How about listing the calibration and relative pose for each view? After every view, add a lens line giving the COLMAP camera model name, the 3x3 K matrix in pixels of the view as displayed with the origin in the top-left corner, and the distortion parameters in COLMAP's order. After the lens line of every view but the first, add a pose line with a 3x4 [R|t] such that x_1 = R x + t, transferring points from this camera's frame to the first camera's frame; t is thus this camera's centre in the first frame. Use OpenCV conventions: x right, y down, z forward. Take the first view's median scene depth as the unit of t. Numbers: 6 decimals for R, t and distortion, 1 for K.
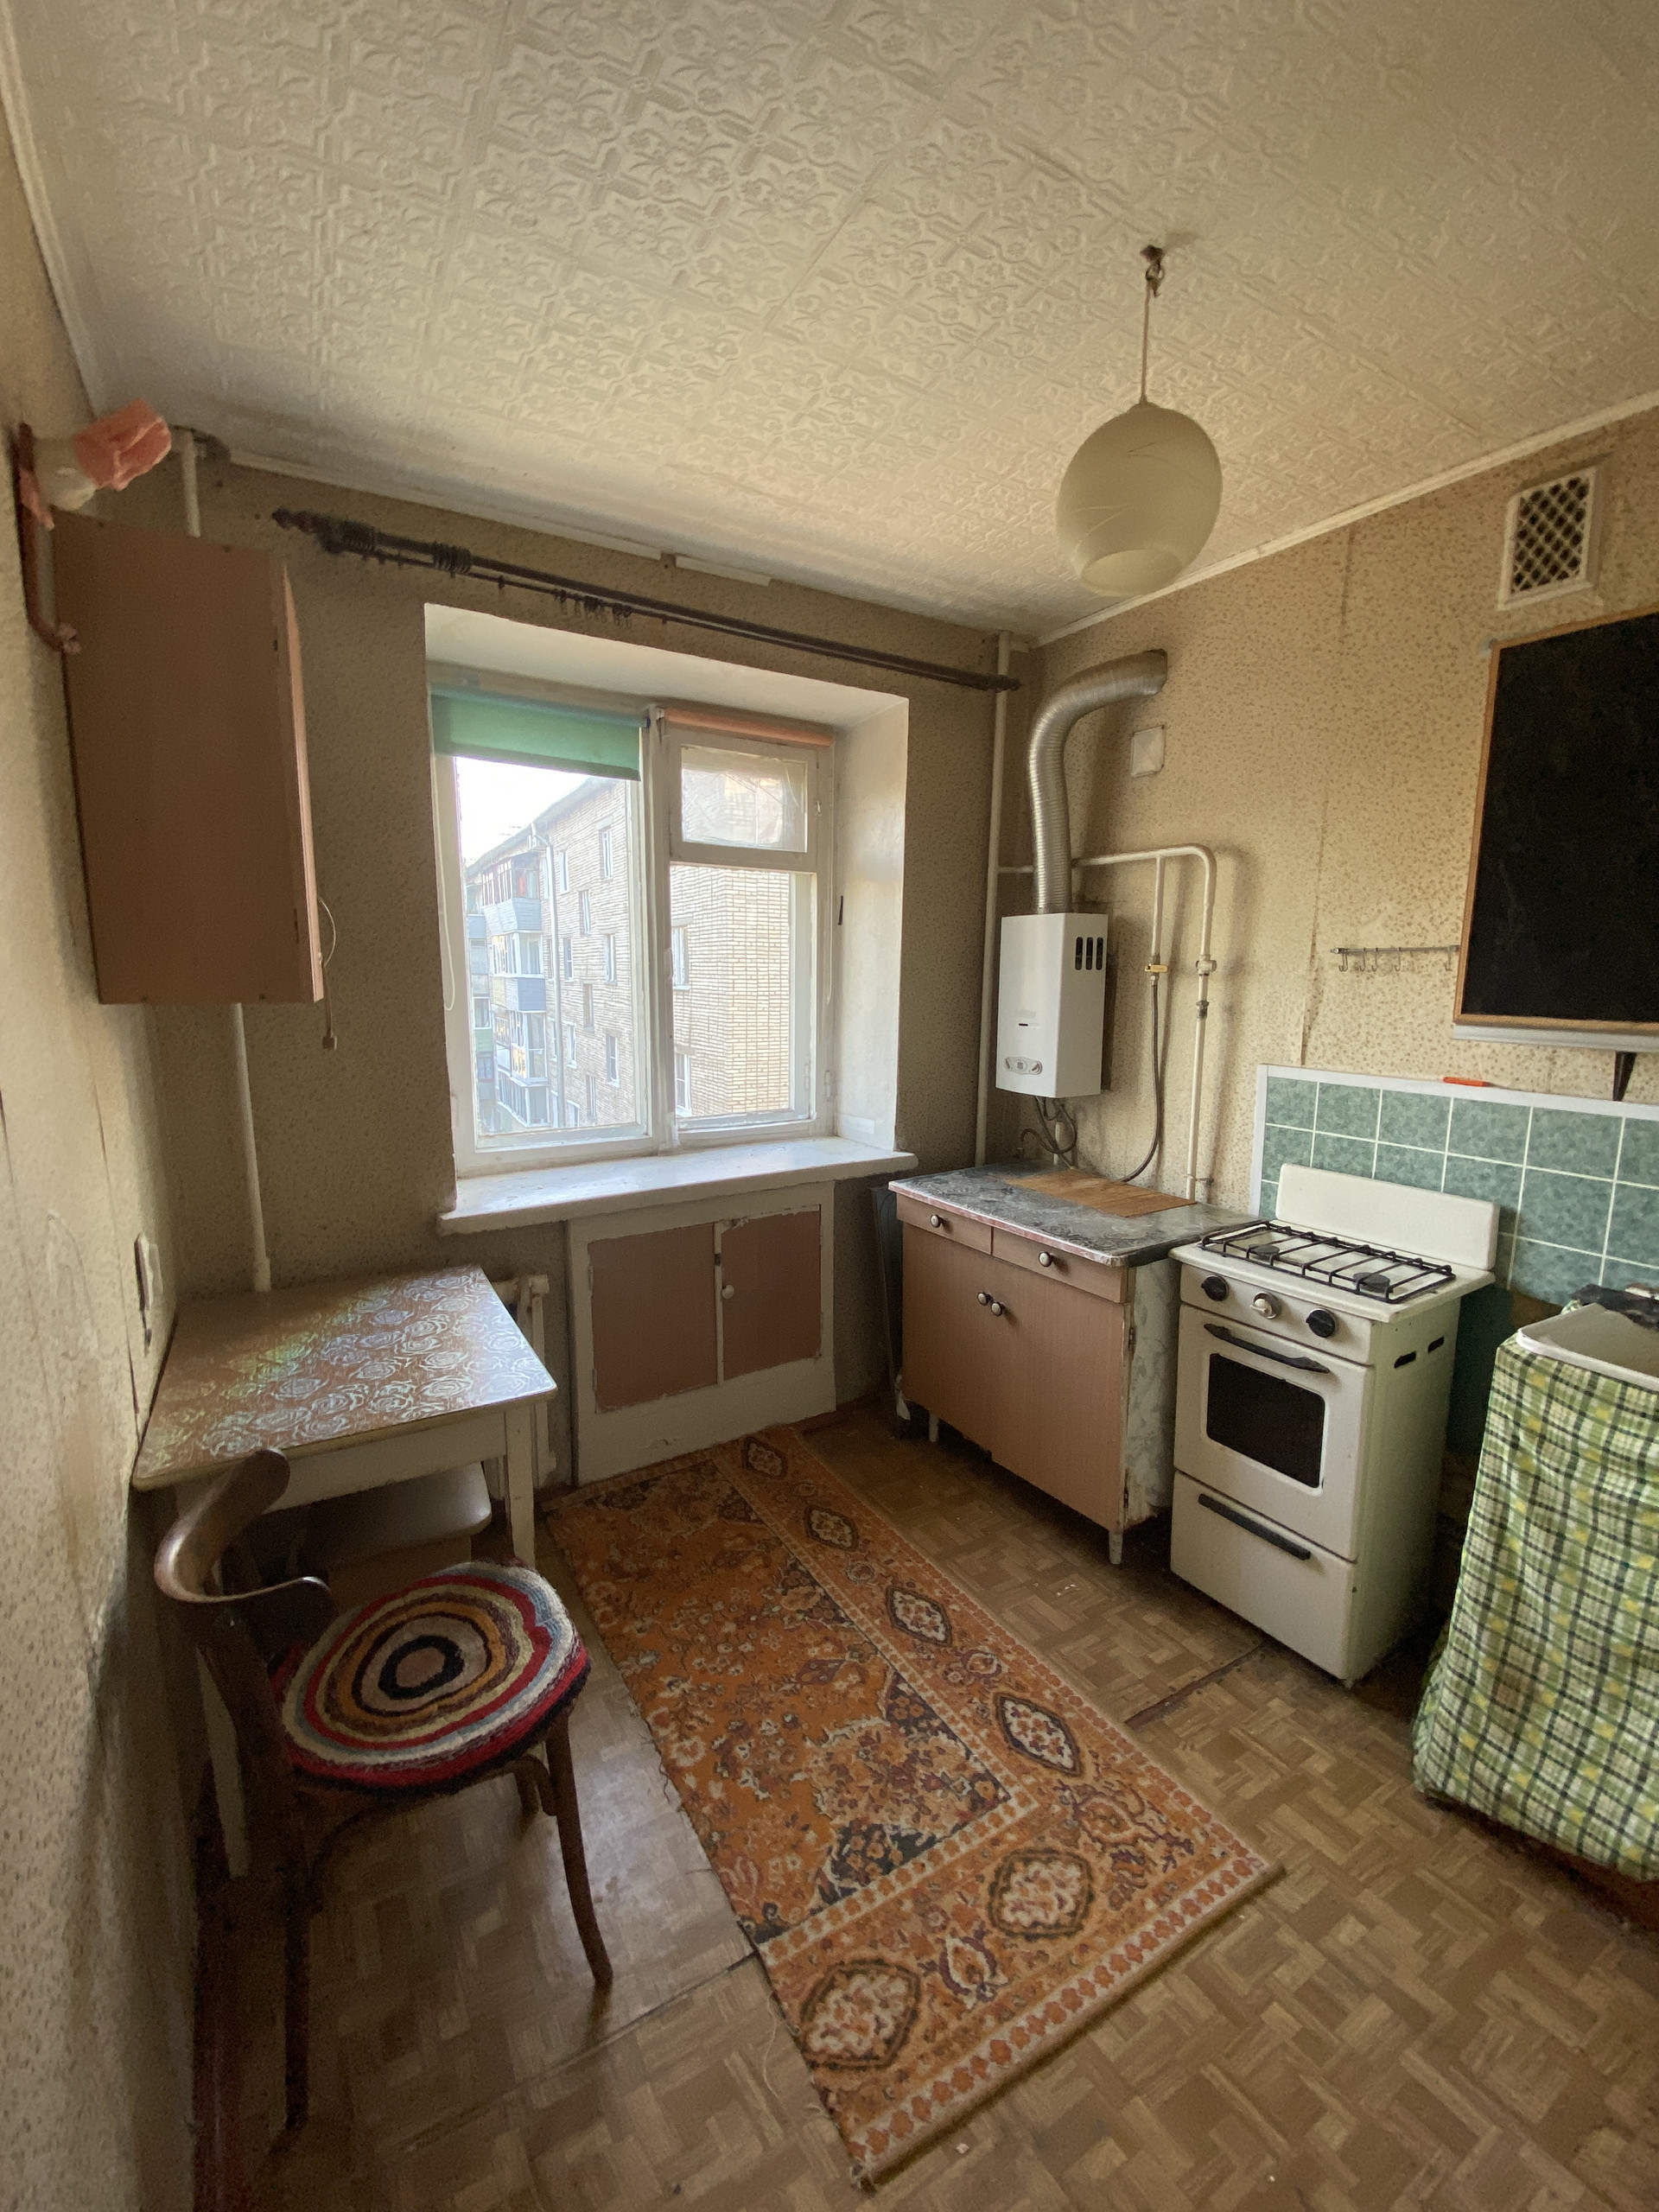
lens RADIAL K [[880.3, 0, 837.6], [0, 880.3, 1106.8], [0, 0, 1]] dist [0.011965, -0.016643]
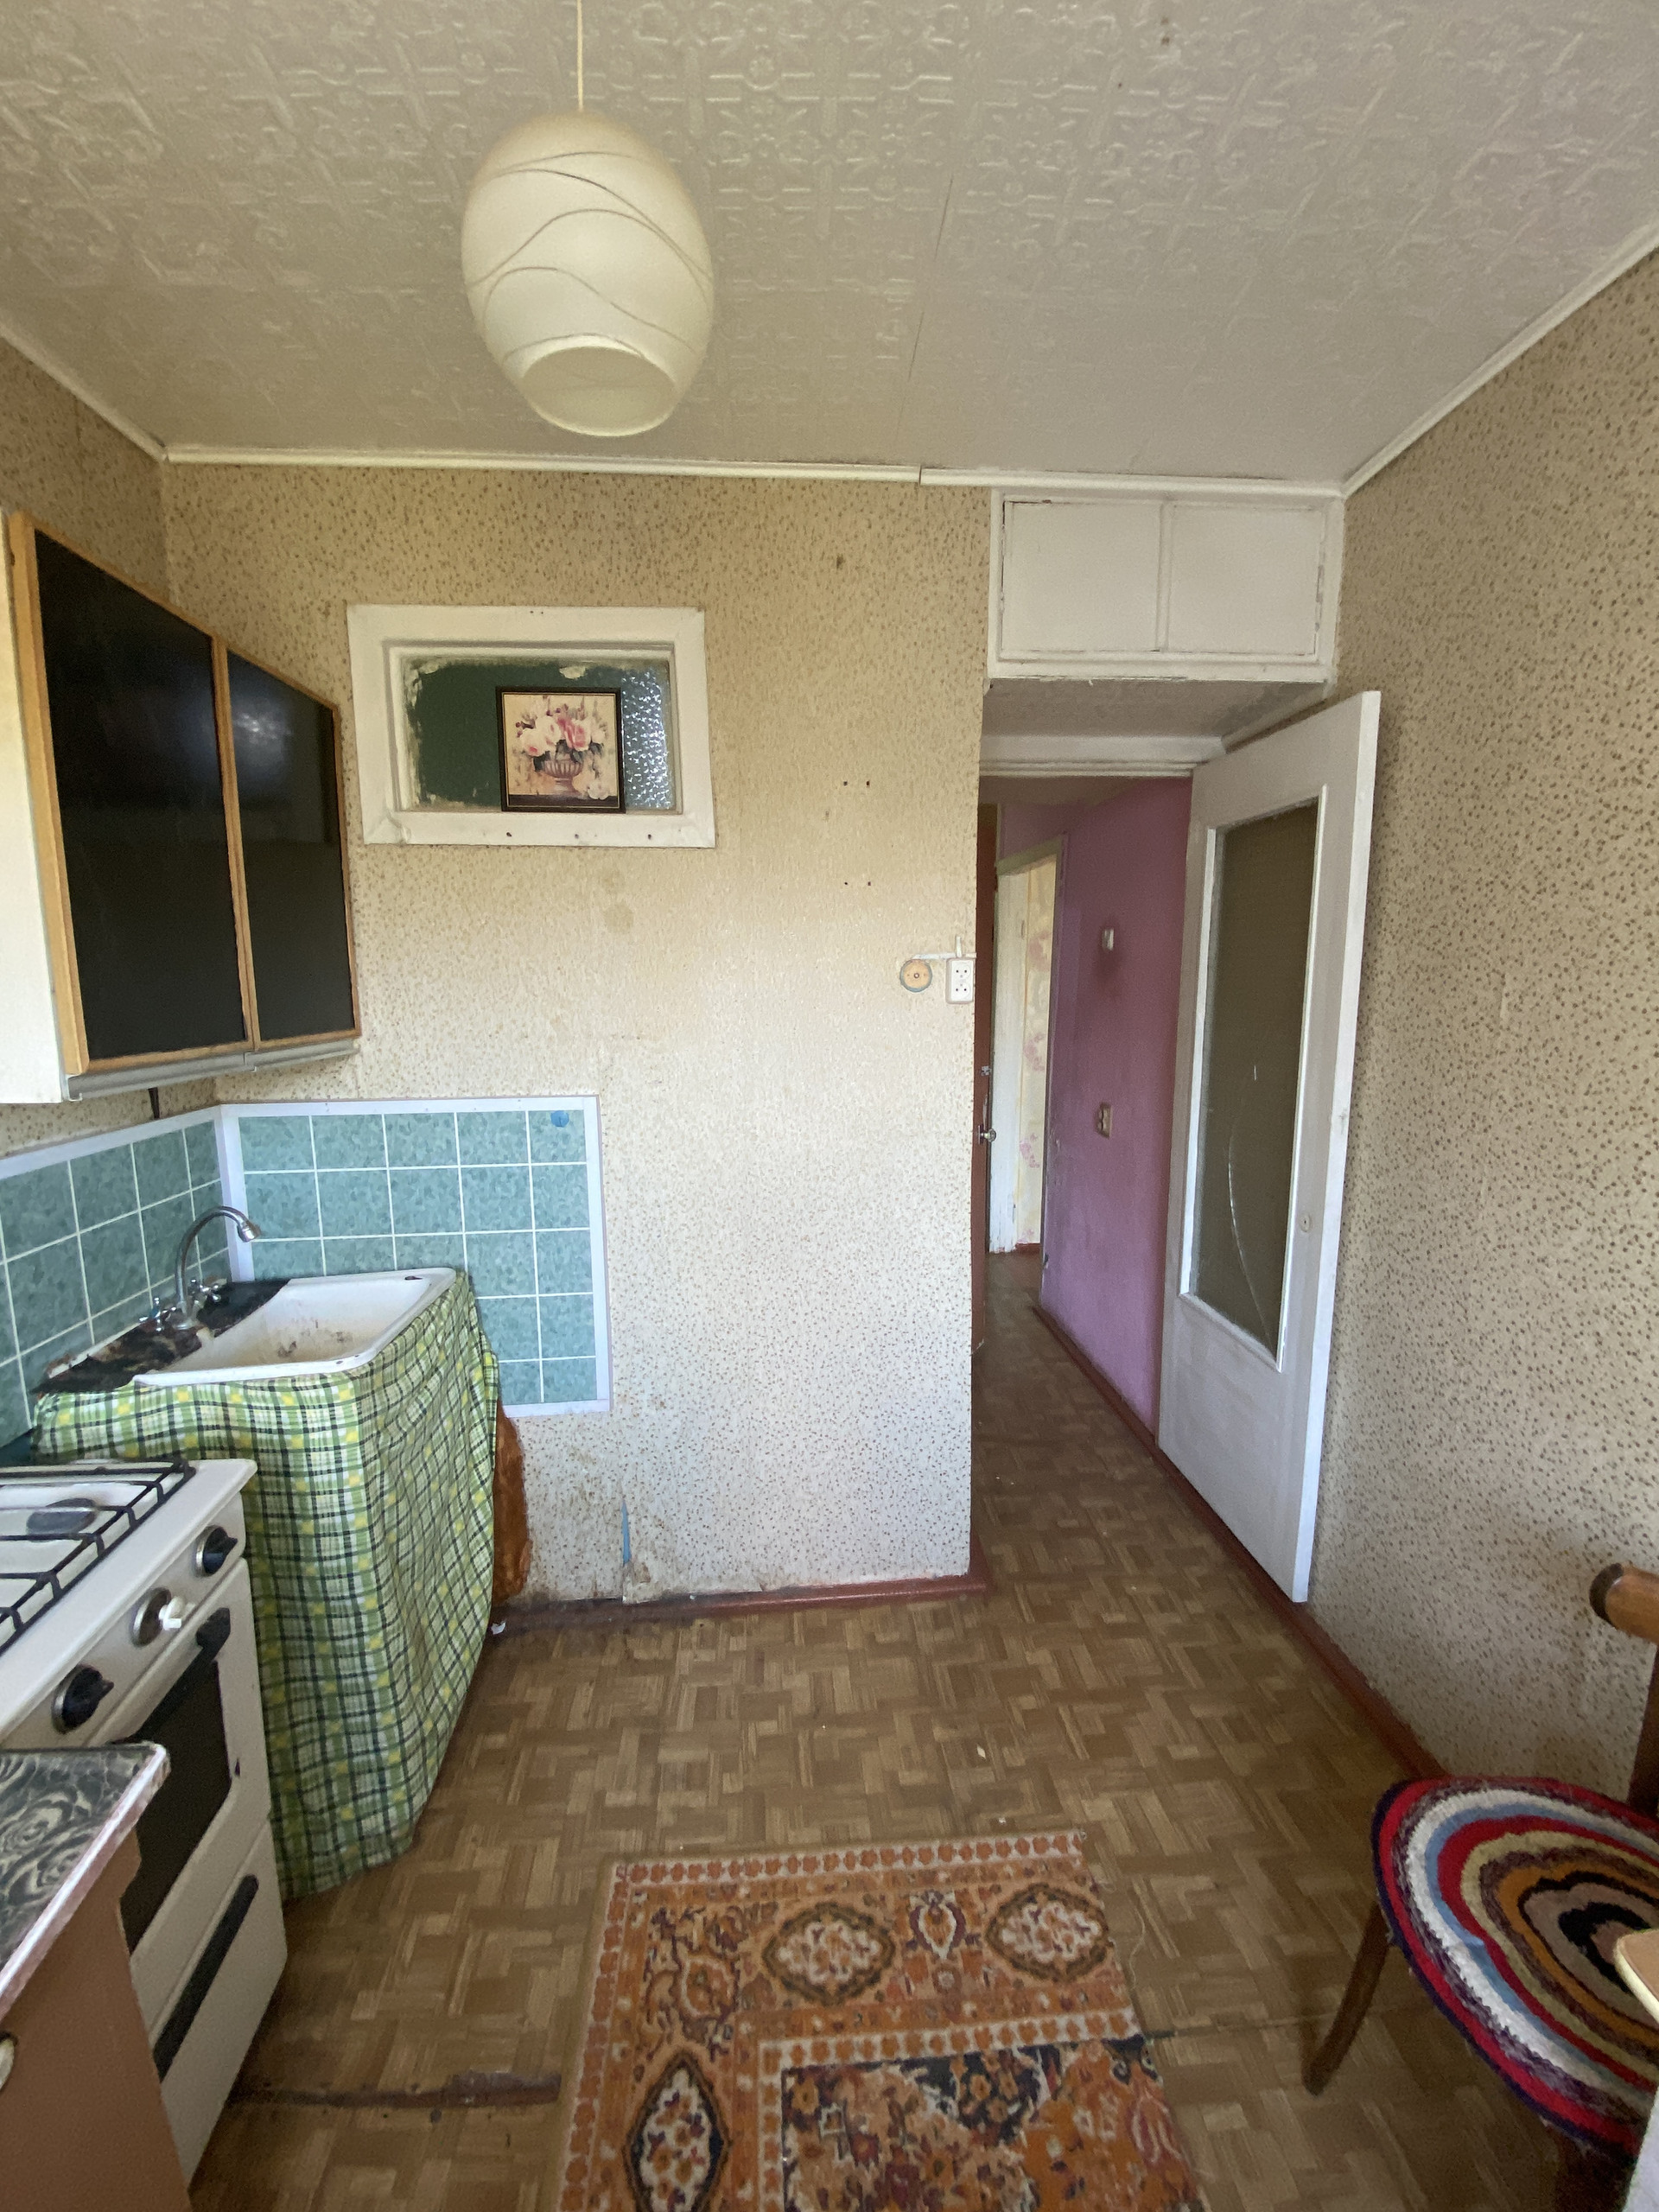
lens RADIAL K [[880.3, 0, 837.6], [0, 880.3, 1106.8], [0, 0, 1]] dist [0.011965, -0.016643]
pose [[-0.887039, -0.066061, 0.456943, -0.148973], [0.074450, 0.956292, 0.282777, -0.250997], [-0.455652, 0.284854, -0.843350, 1.508049]]
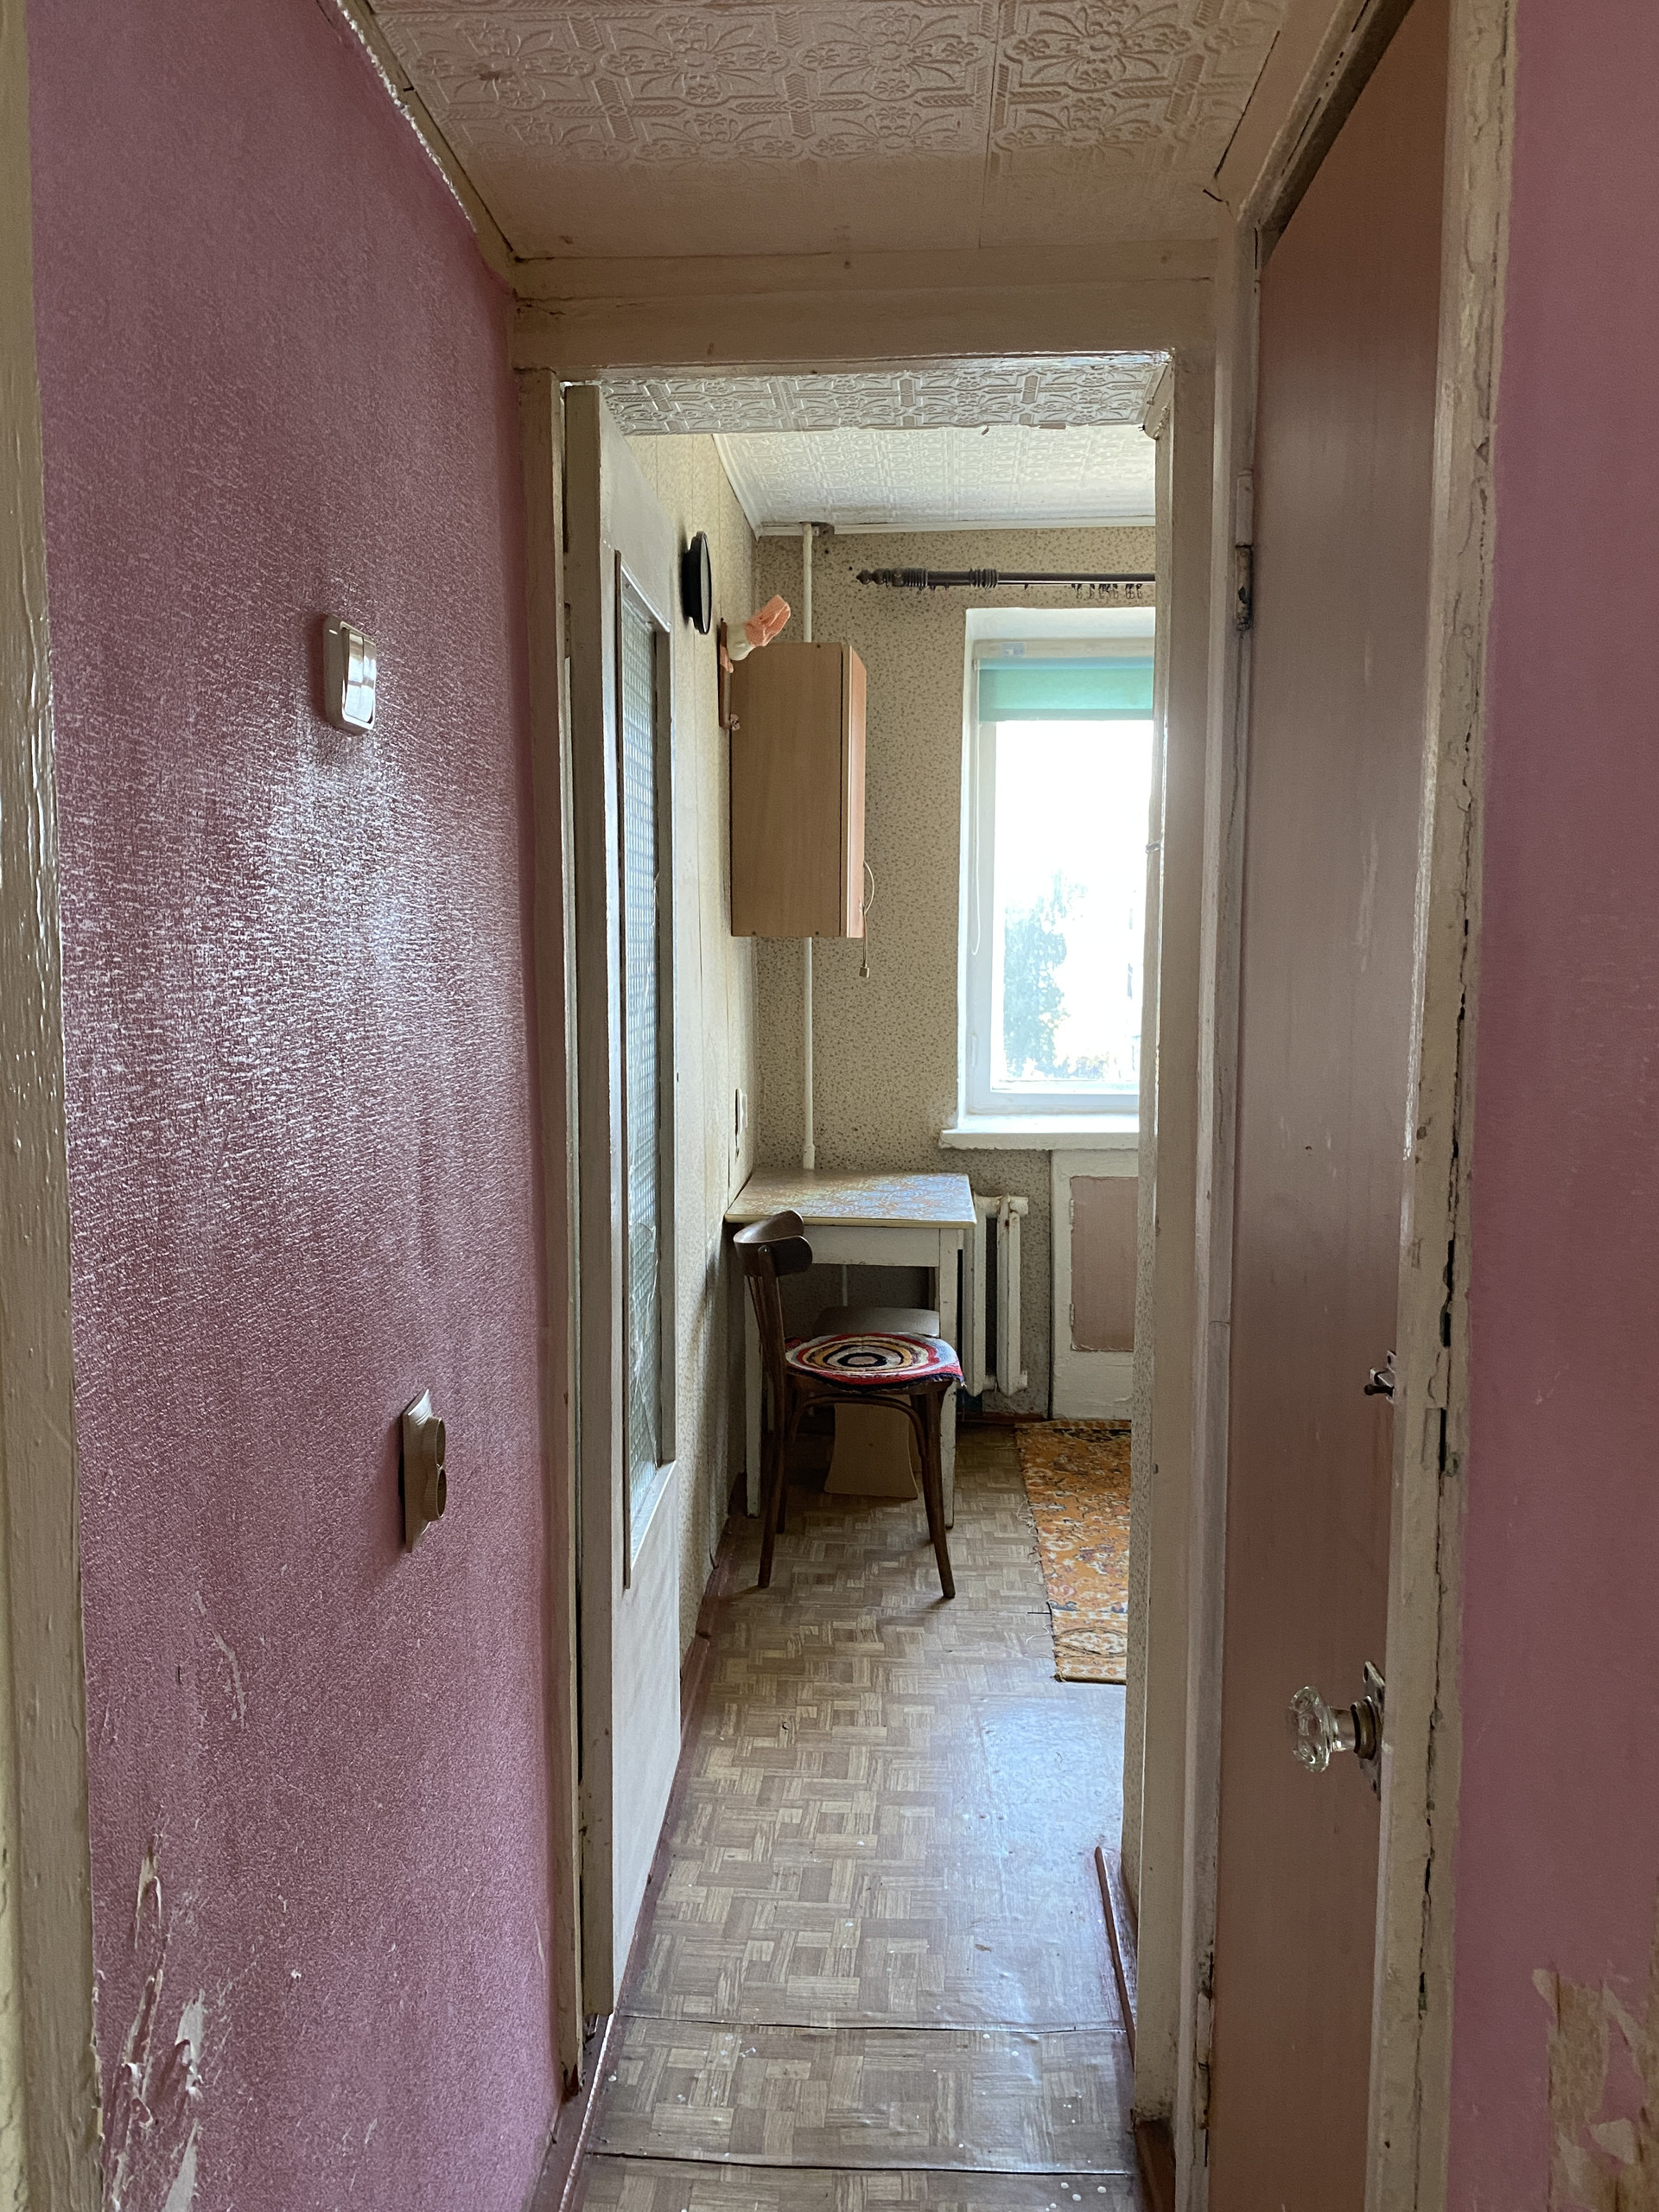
lens RADIAL K [[1637.7, 0, 829.5], [0, 1637.7, 1106.0], [0, 0, 1]] dist [-0.120098, 0.080214]
pose [[0.820436, 0.040646, -0.570291, 0.938094], [-0.078080, 0.996090, -0.041333, 0.281380], [0.566382, 0.078440, 0.820402, -1.209522]]
